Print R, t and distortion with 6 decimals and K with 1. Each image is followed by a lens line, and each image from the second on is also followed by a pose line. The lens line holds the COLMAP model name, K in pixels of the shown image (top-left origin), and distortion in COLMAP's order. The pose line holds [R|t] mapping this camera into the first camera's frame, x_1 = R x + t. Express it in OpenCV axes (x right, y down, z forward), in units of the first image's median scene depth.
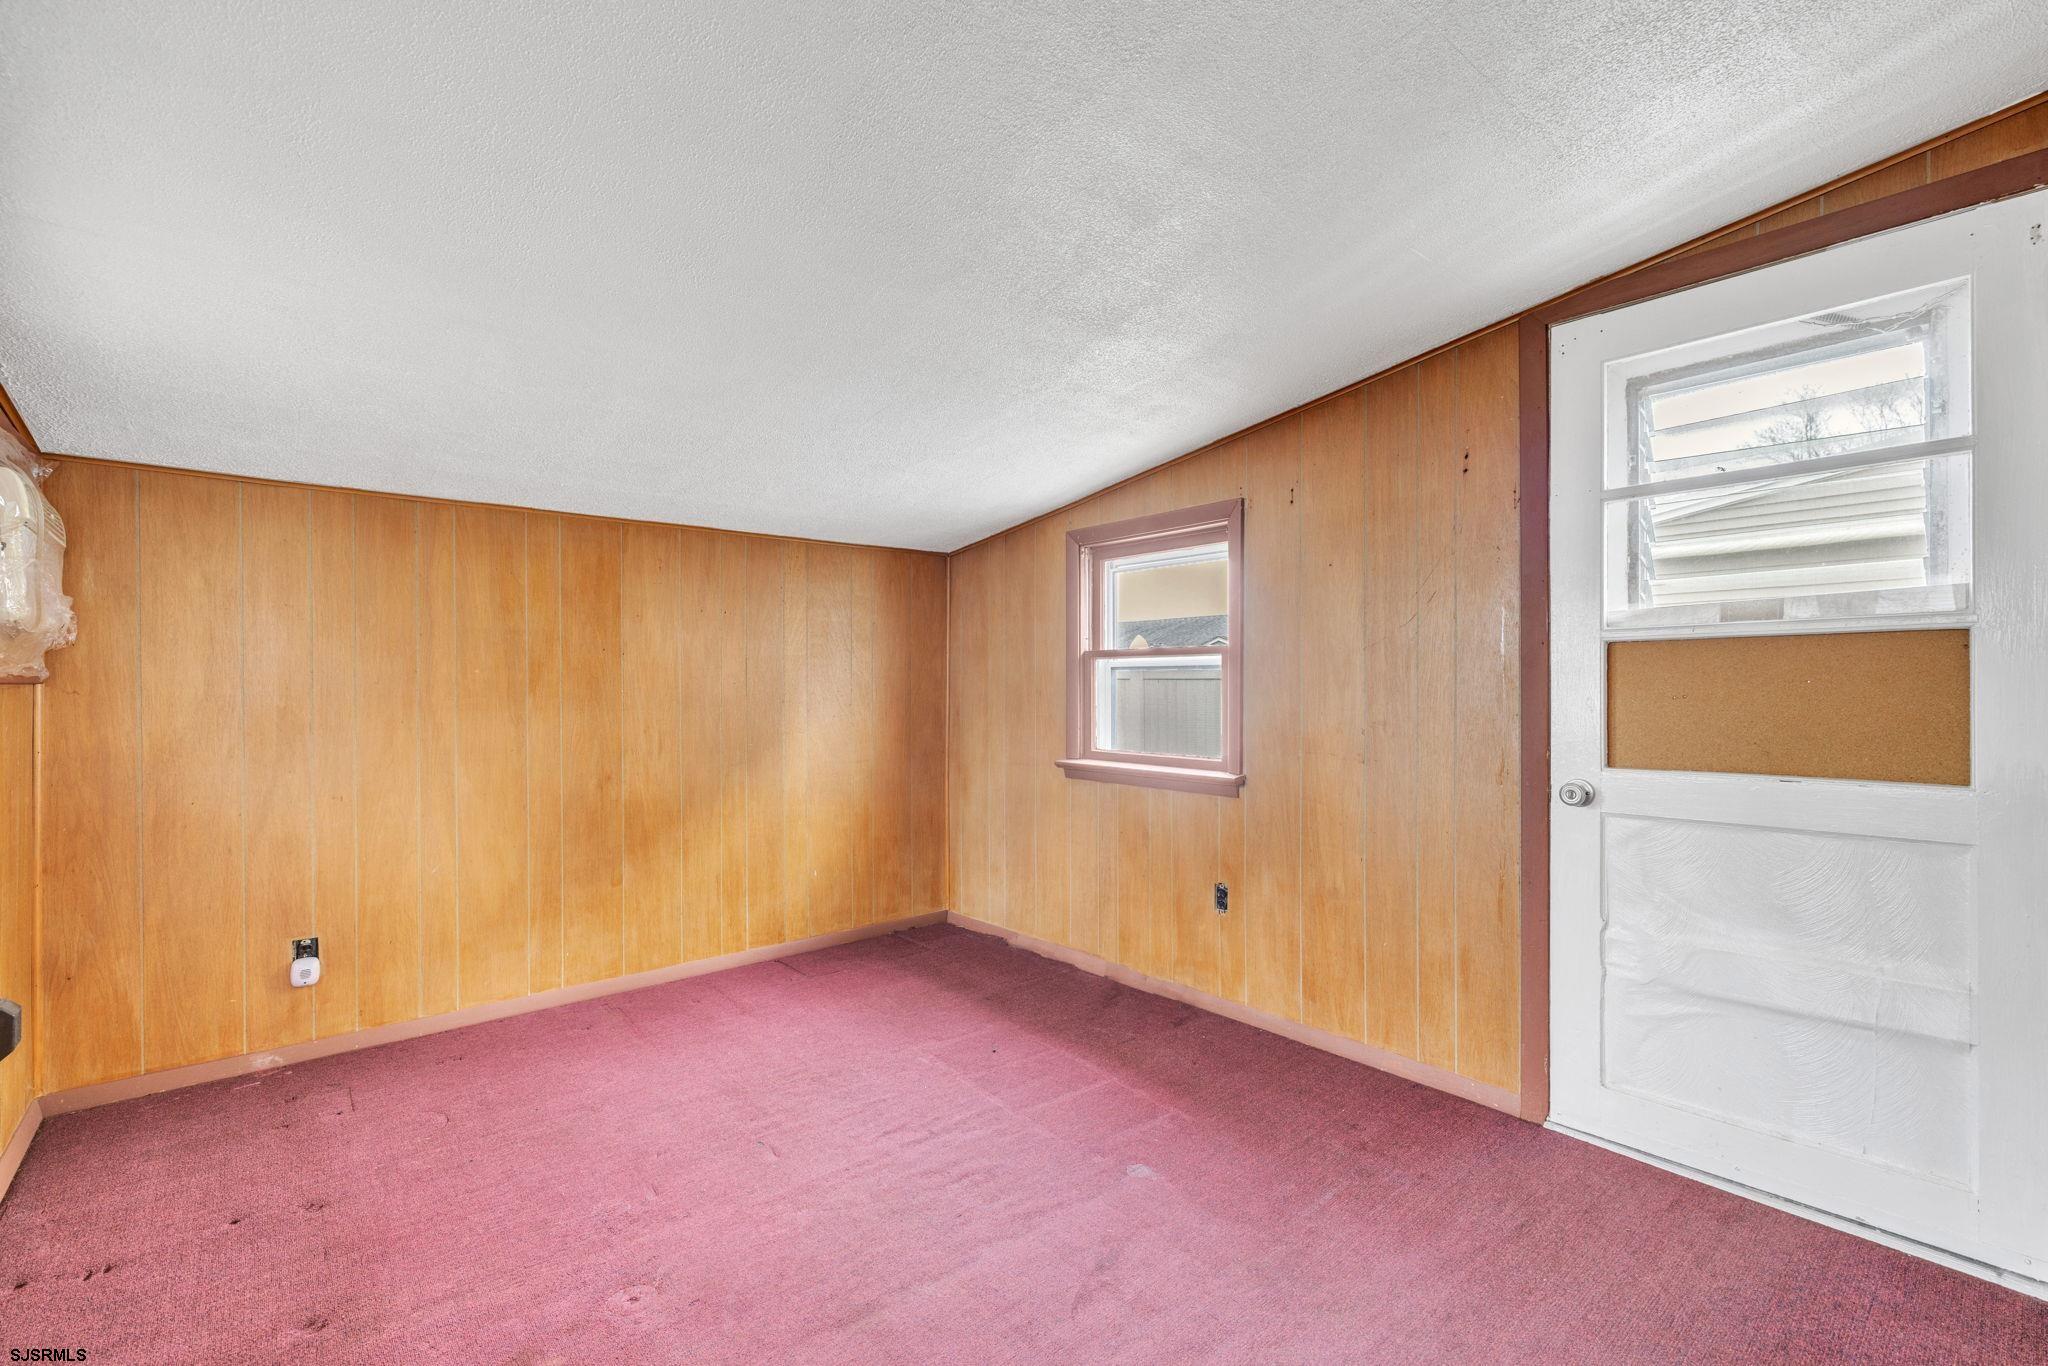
lens RADIAL K [[880.7, 0, 1015.9], [0, 880.7, 676.3], [0, 0, 1]] dist [-0.000332, 0.000295]
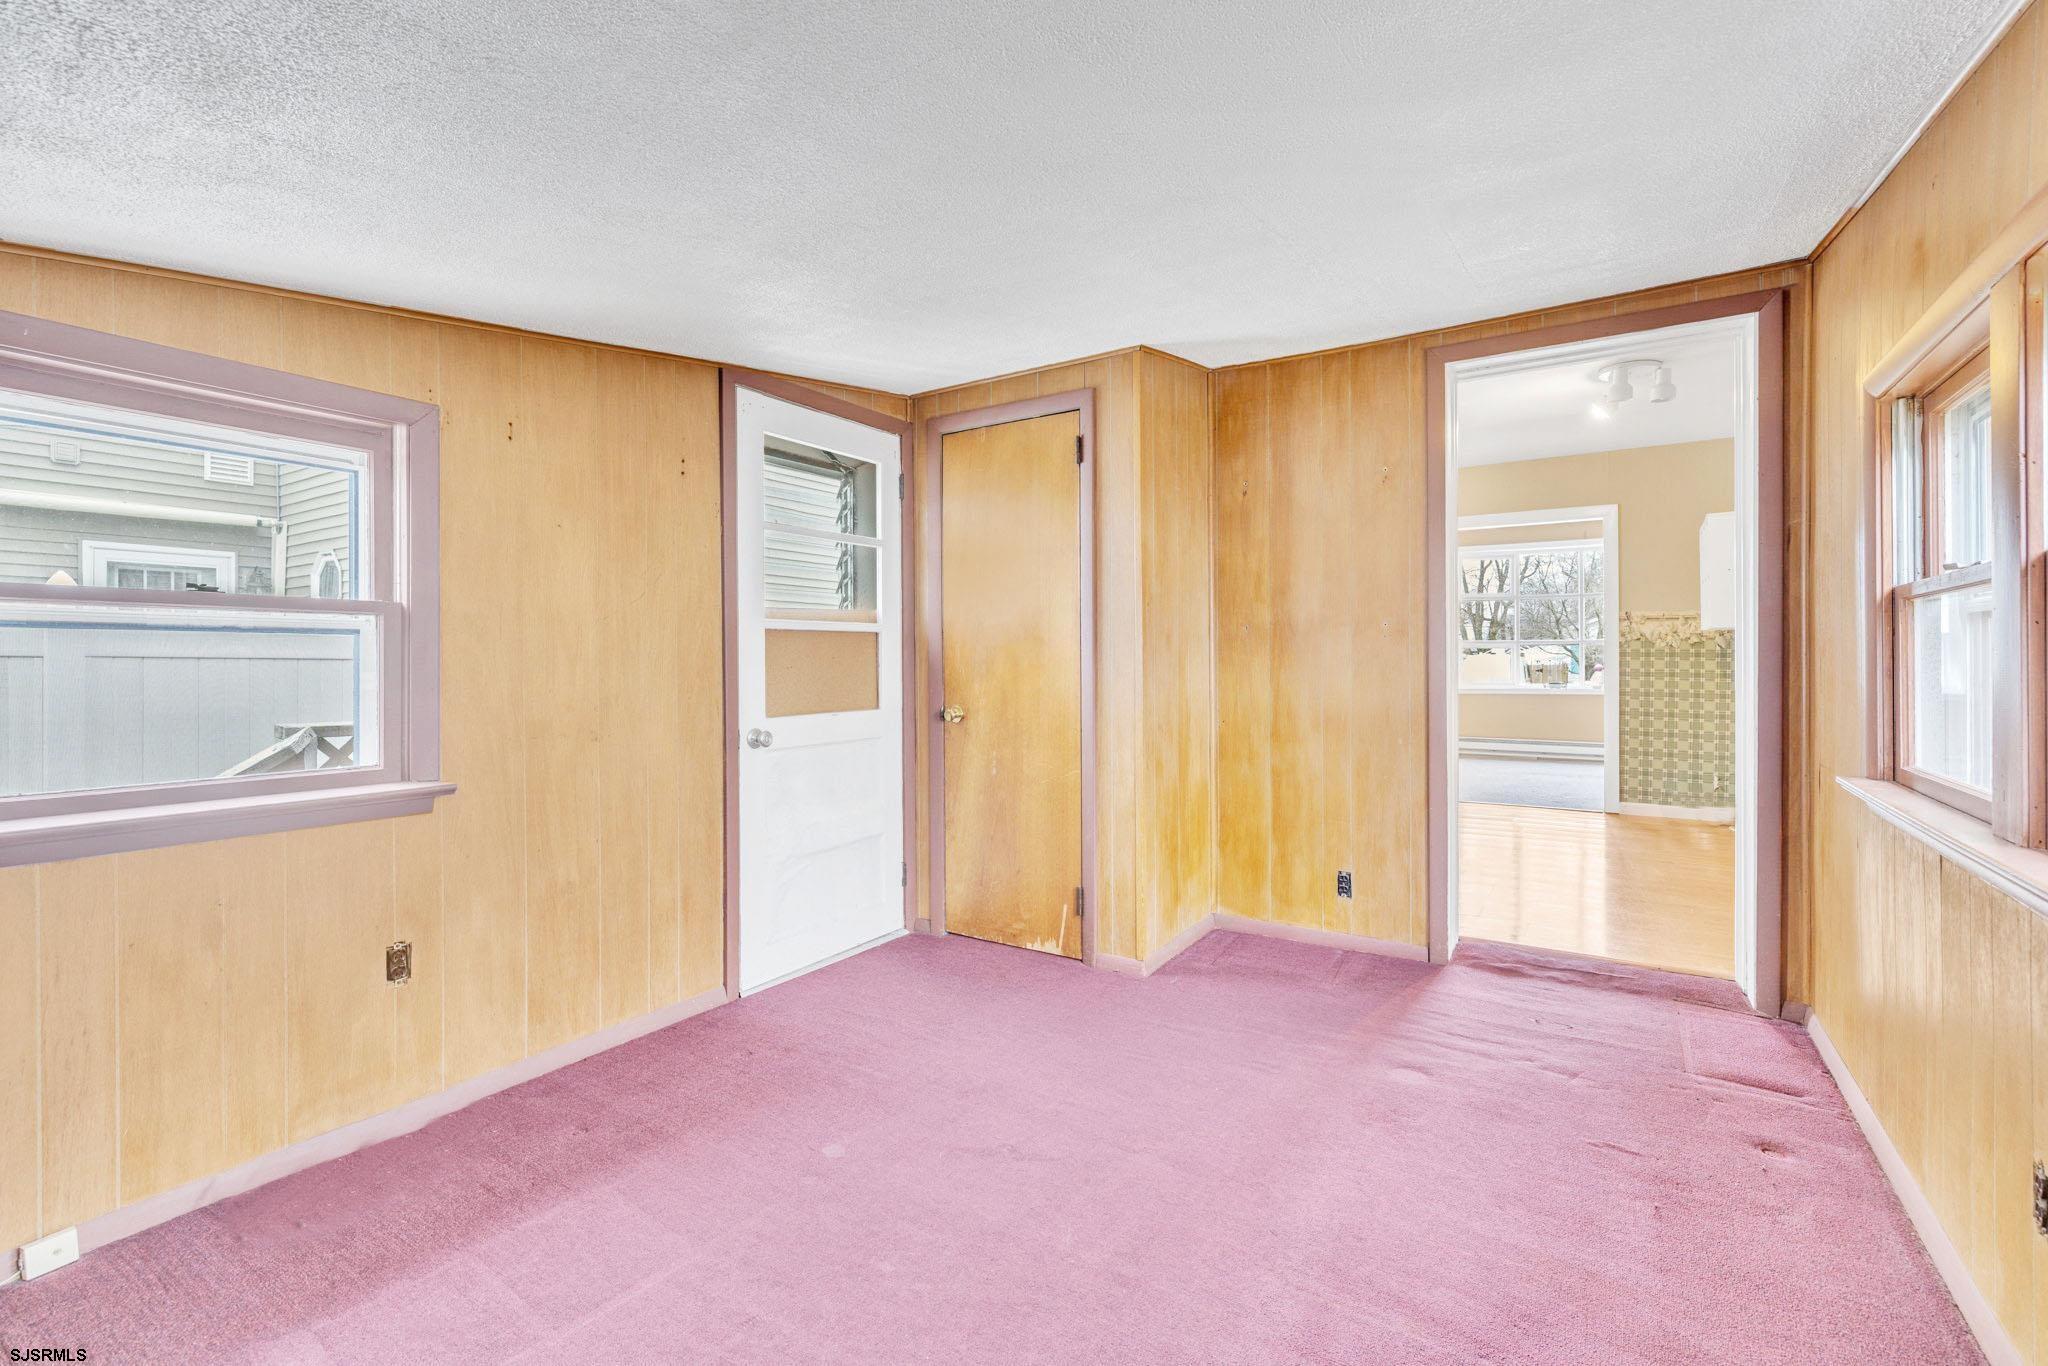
lens RADIAL K [[890.0, 0, 1019.6], [0, 890.0, 671.2], [0, 0, 1]] dist [-0.000461, 0.000163]
pose [[-0.278914, 0.000666, 0.960316, -0.720836], [0.001757, 0.999998, -0.000184, 0.026228], [-0.960314, 0.001636, -0.278915, 0.895370]]
